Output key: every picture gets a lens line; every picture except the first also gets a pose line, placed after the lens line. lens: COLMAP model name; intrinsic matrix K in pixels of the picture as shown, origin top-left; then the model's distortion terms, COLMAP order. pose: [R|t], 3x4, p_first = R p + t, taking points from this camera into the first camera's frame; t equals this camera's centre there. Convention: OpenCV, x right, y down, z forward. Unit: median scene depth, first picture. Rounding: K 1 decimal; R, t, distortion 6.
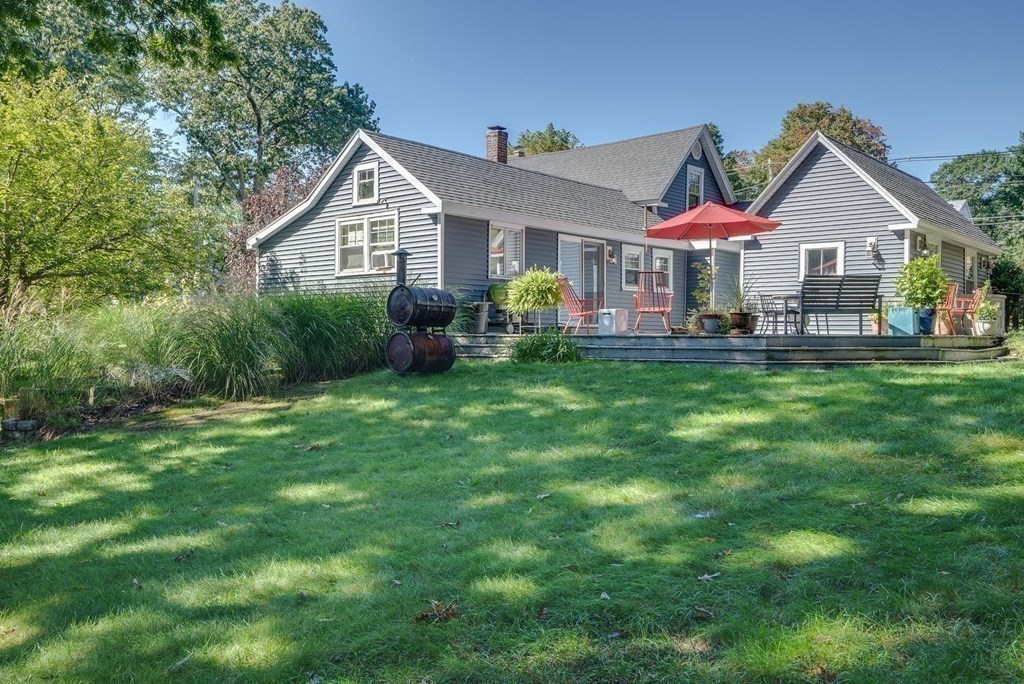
lens RADIAL K [[908.1, 0, 512.6], [0, 908.1, 342.9], [0, 0, 1]] dist [-0.004223, -0.003831]
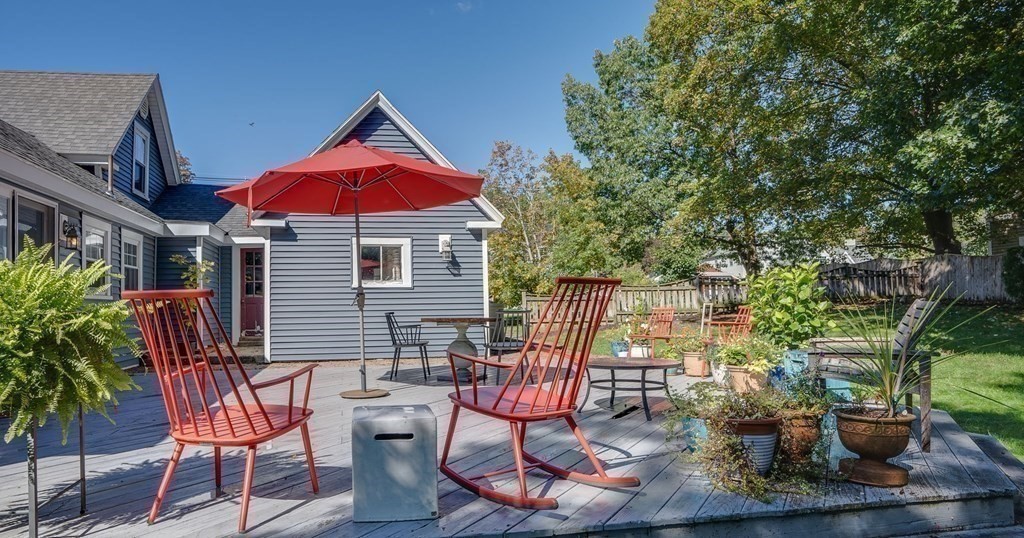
lens RADIAL K [[572.1, 0, 411.5], [0, 572.1, 274.2], [0, 0, 1]] dist [-0.045525, -0.000960]
pose [[0.637576, 0.027951, 0.769880, -0.013090], [0.024610, 0.998093, -0.056617, -0.051791], [-0.769994, 0.055044, 0.635672, 0.675872]]
